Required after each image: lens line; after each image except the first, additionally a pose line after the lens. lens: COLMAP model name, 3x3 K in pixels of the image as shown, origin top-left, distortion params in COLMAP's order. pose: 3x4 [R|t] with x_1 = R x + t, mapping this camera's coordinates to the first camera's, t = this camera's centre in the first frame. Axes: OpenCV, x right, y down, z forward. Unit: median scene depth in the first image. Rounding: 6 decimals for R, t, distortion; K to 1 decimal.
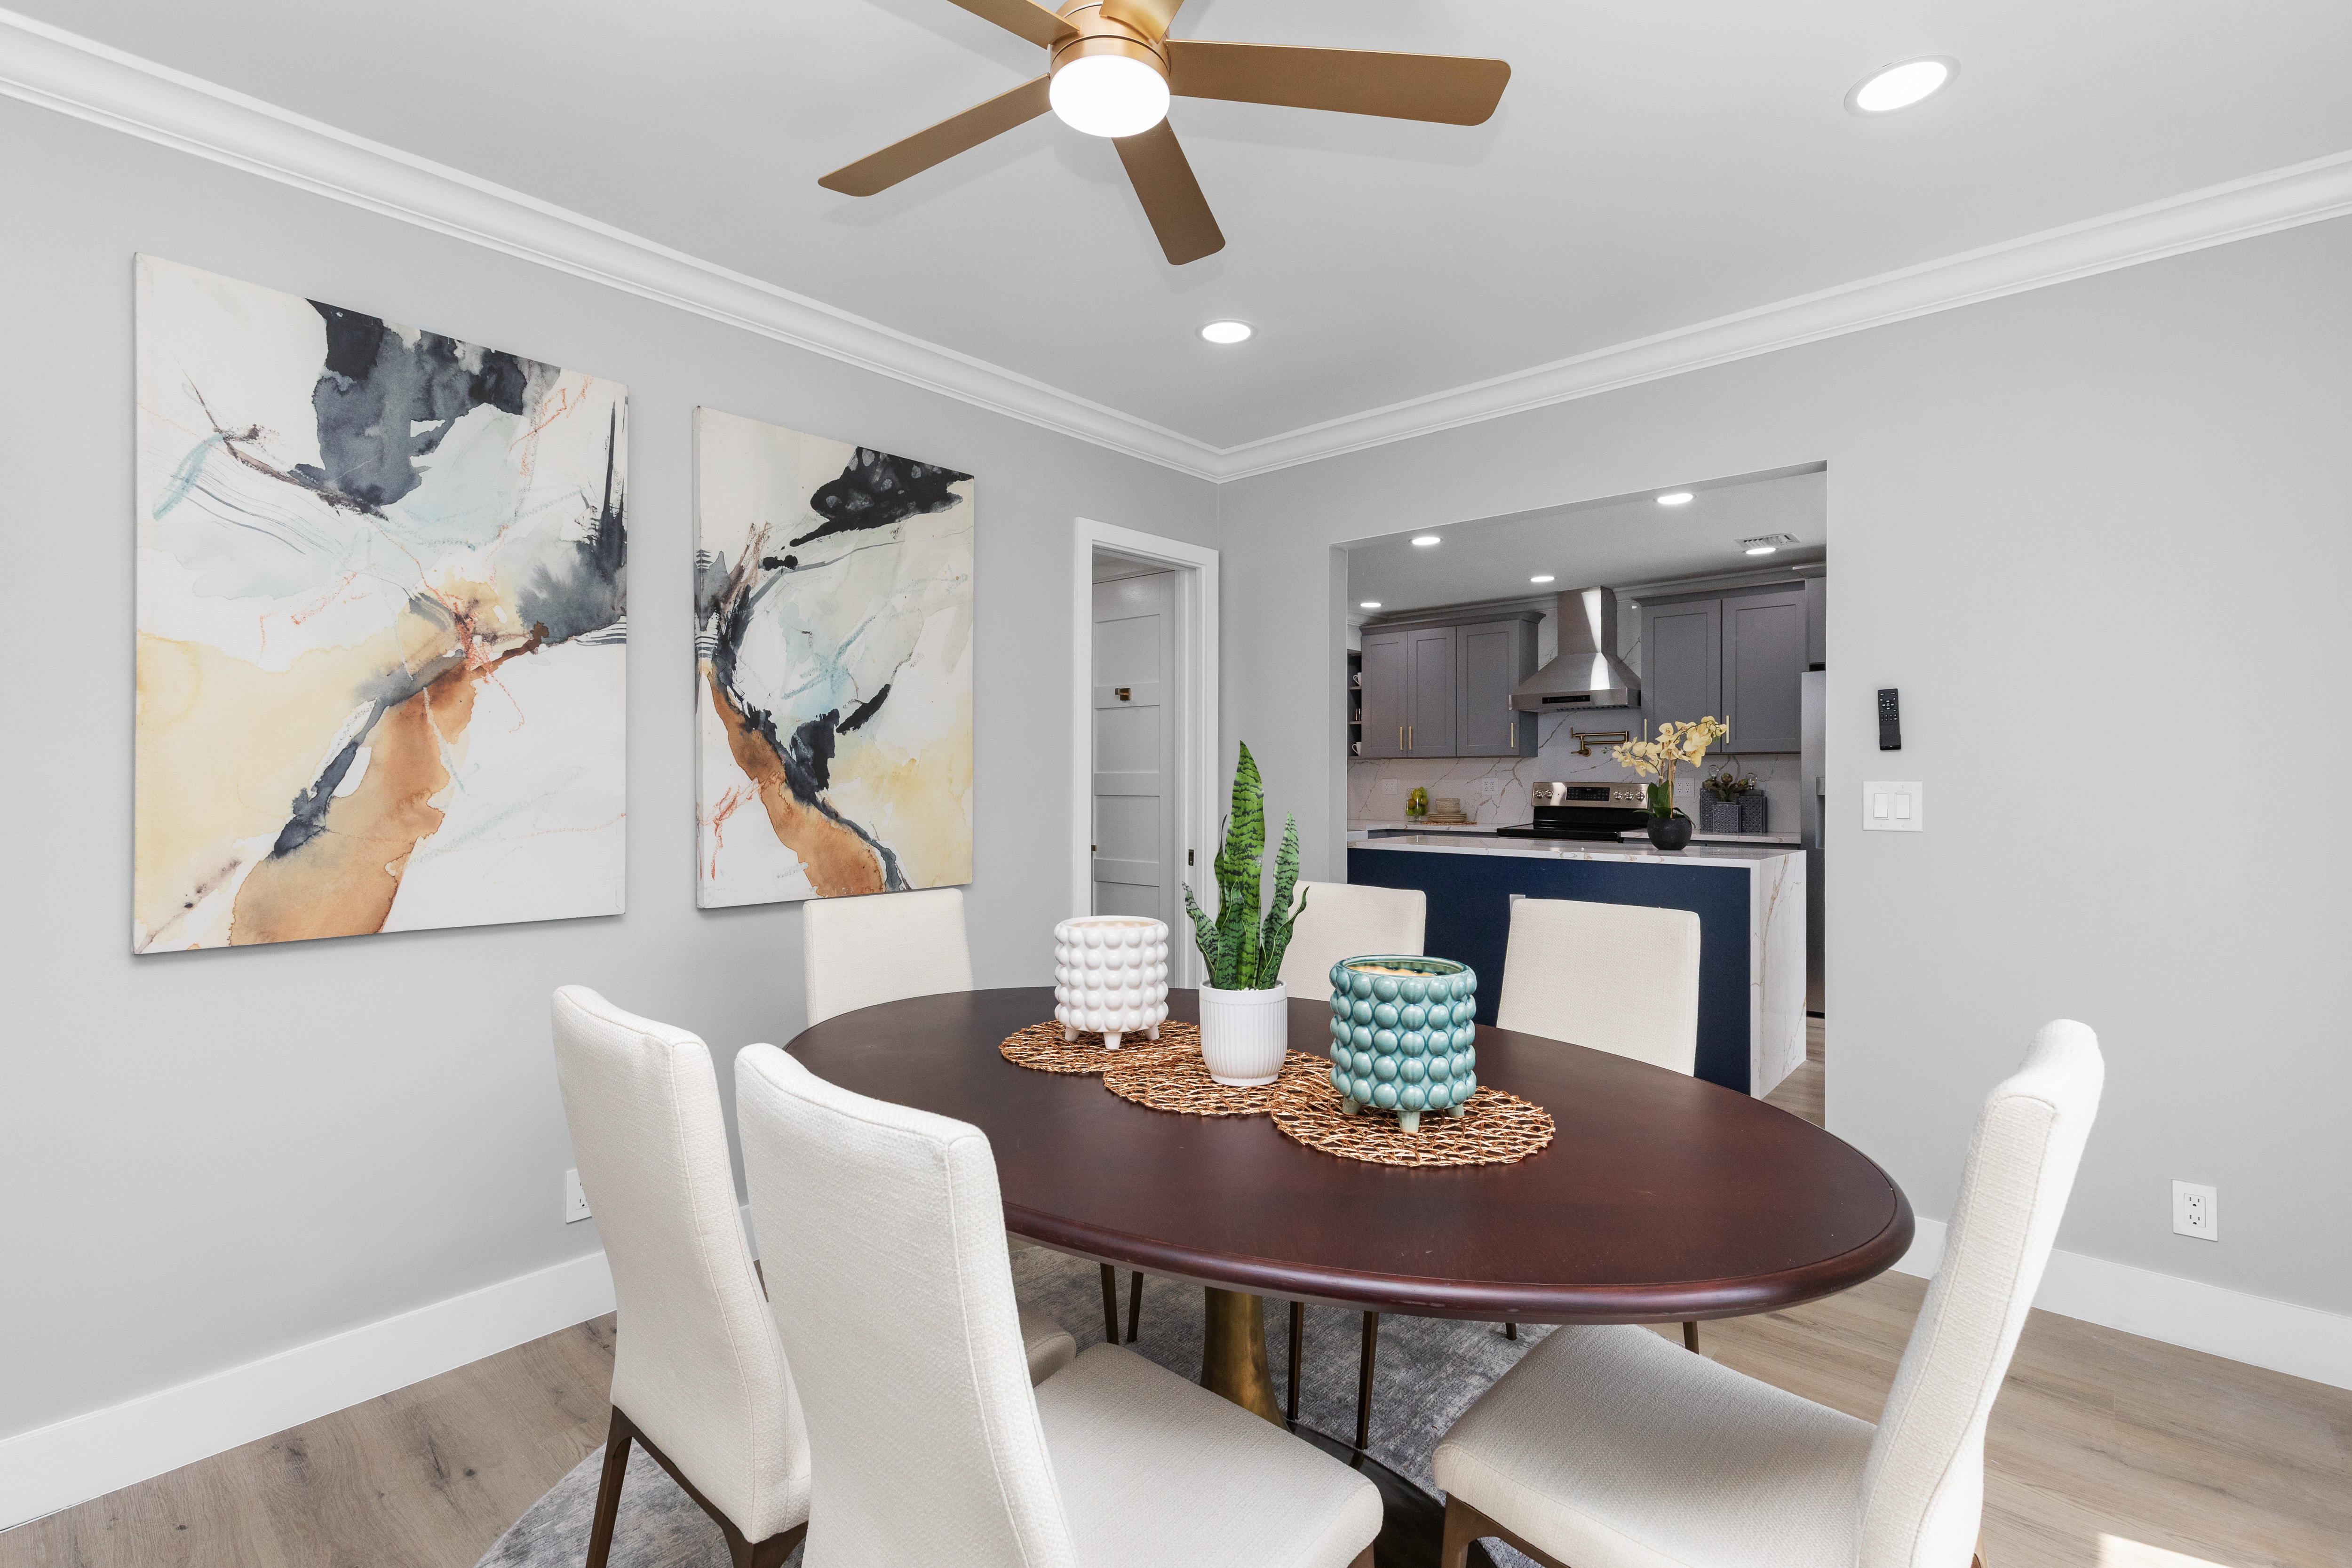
lens RADIAL K [[1065.2, 0, 1168.0], [0, 1065.2, 781.7], [0, 0, 1]] dist [0.007561, -0.000193]
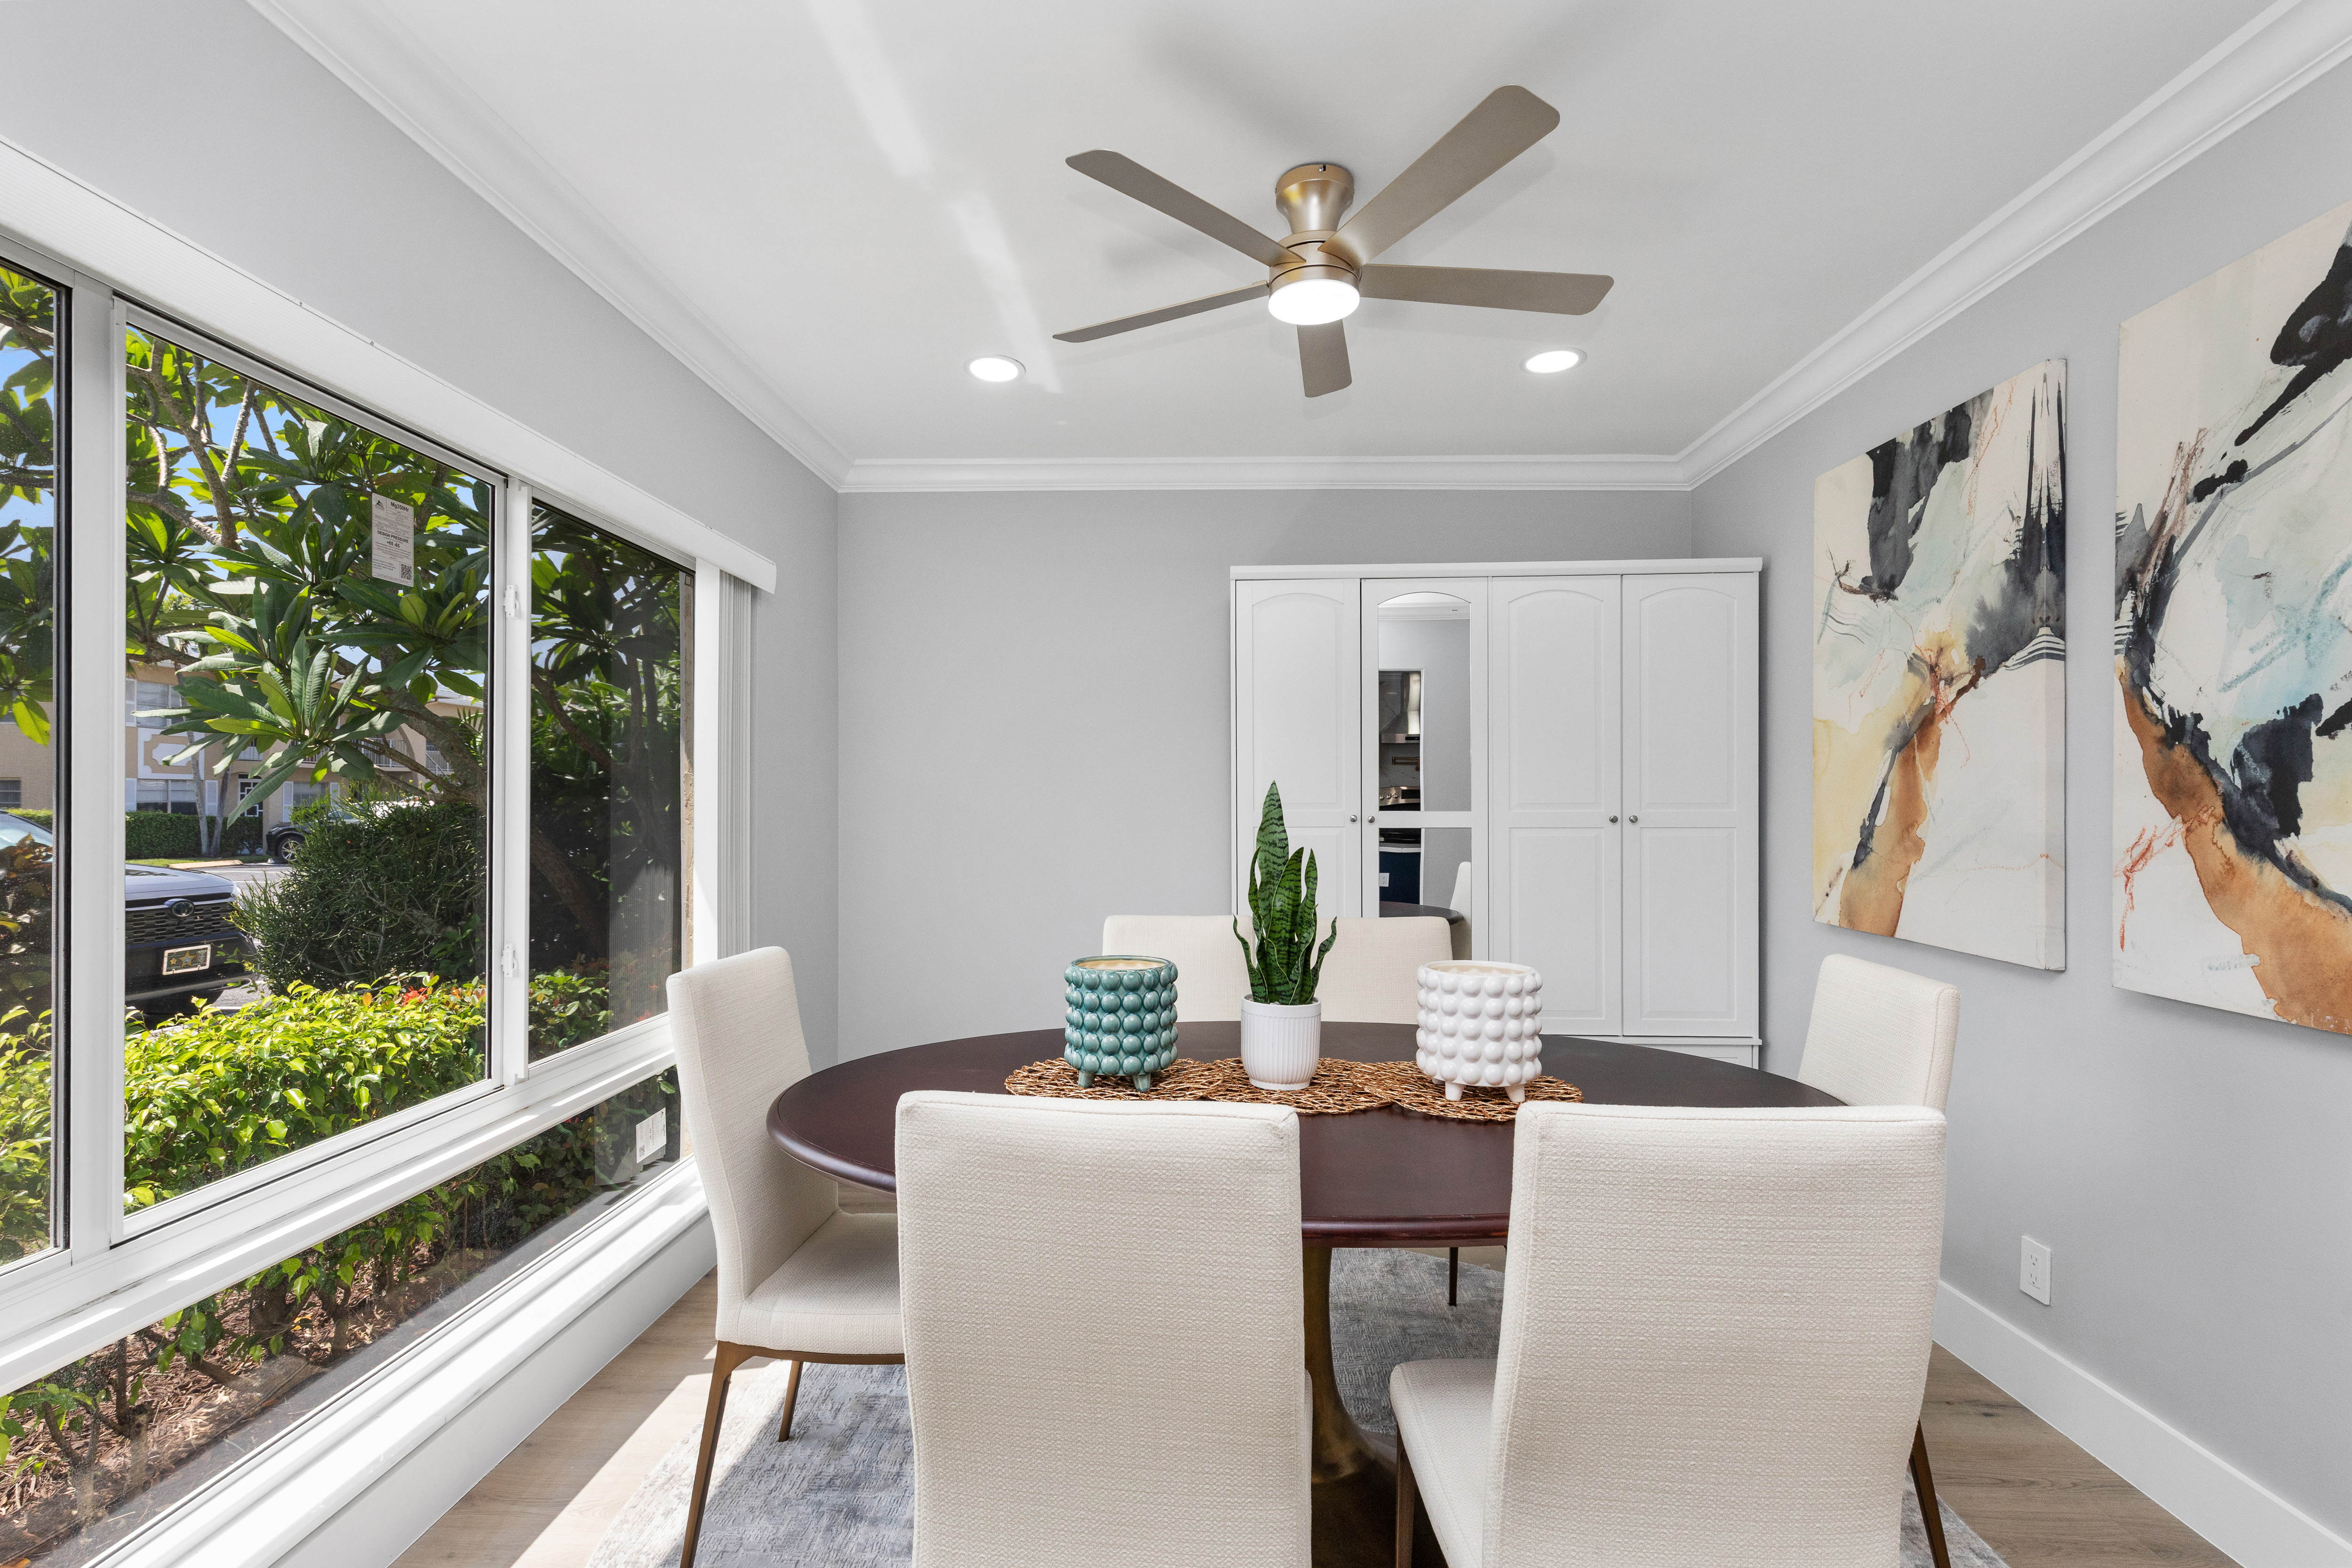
lens RADIAL K [[1065.2, 0, 1168.0], [0, 1065.2, 781.7], [0, 0, 1]] dist [0.007561, -0.000193]
pose [[-0.764911, -0.008823, -0.644076, 0.562930], [0.002326, 0.999862, -0.016459, -0.015589], [0.644132, -0.014088, -0.764785, 1.138640]]
